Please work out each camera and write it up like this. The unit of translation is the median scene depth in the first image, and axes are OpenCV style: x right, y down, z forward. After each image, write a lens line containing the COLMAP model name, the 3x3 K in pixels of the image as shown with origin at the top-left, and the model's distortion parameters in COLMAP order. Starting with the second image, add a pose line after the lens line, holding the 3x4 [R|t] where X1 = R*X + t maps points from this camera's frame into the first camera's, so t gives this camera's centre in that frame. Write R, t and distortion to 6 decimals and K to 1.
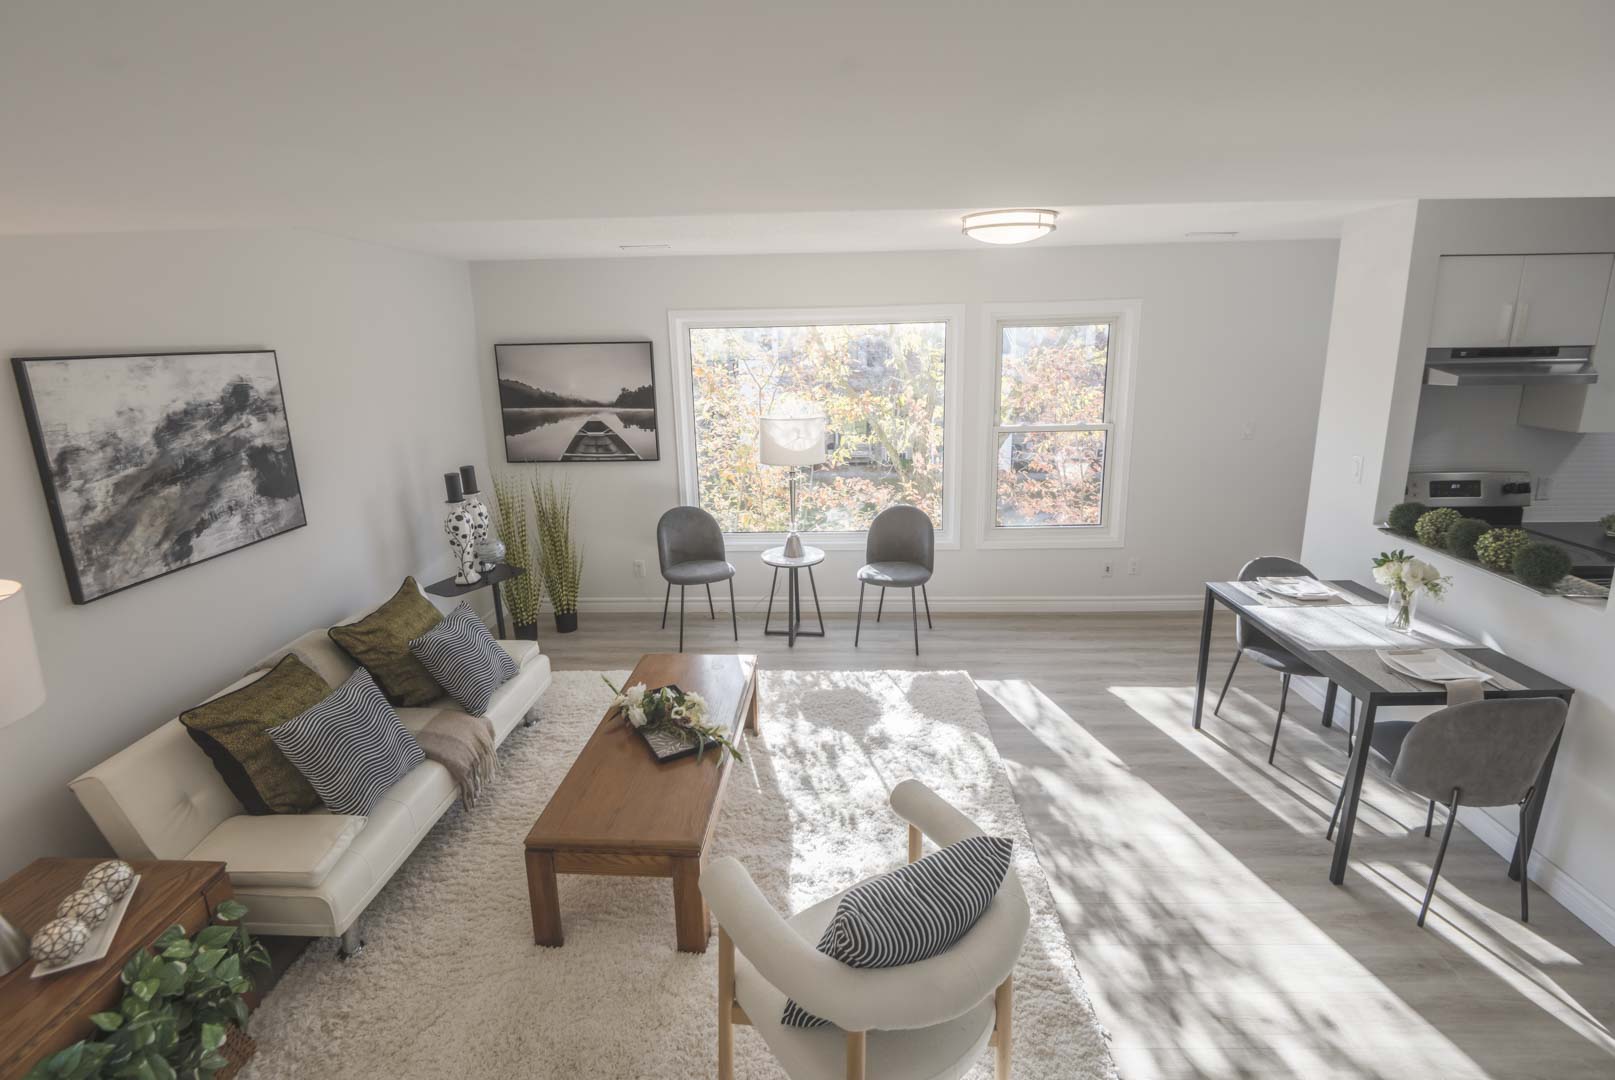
lens RADIAL K [[758.6, 0, 809.7], [0, 758.6, 495.2], [0, 0, 1]] dist [0.000526, -0.000016]
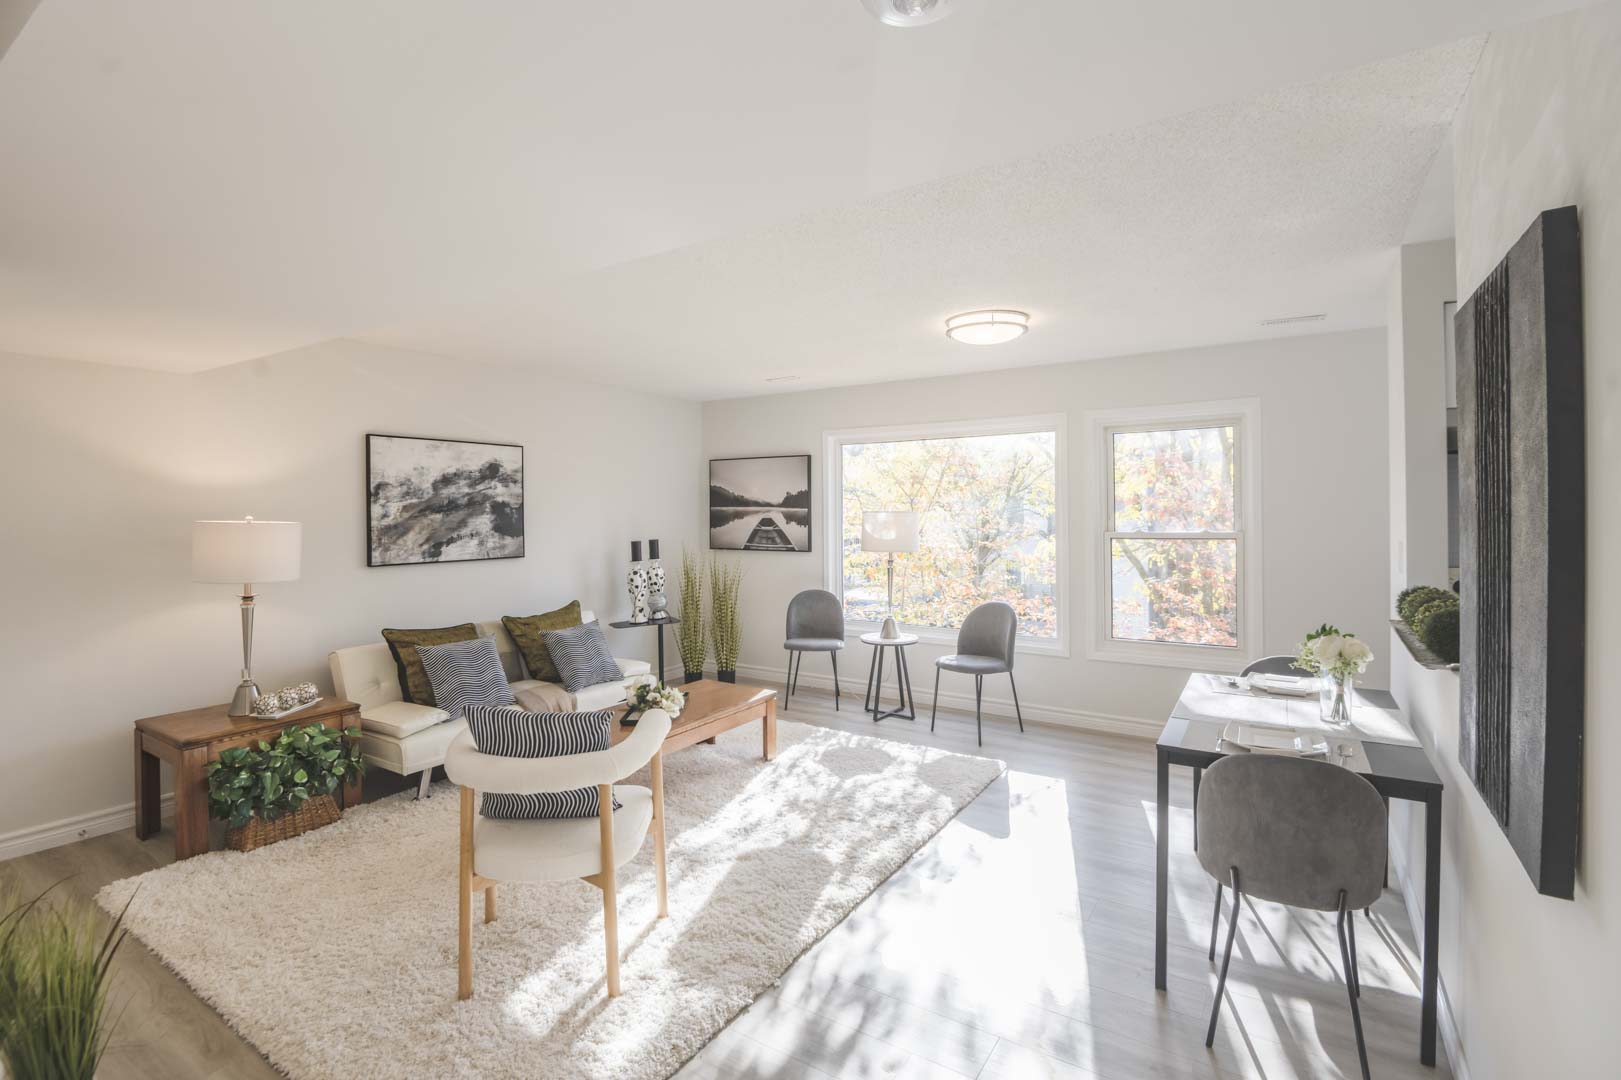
lens RADIAL K [[750.1, 0, 810.7], [0, 750.1, 515.3], [0, 0, 1]] dist [0.001109, -0.000066]
pose [[0.860501, 0.019288, -0.509083, 0.641052], [-0.117881, 0.979702, -0.162136, 0.141262], [0.495622, 0.199529, 0.845309, -0.016818]]
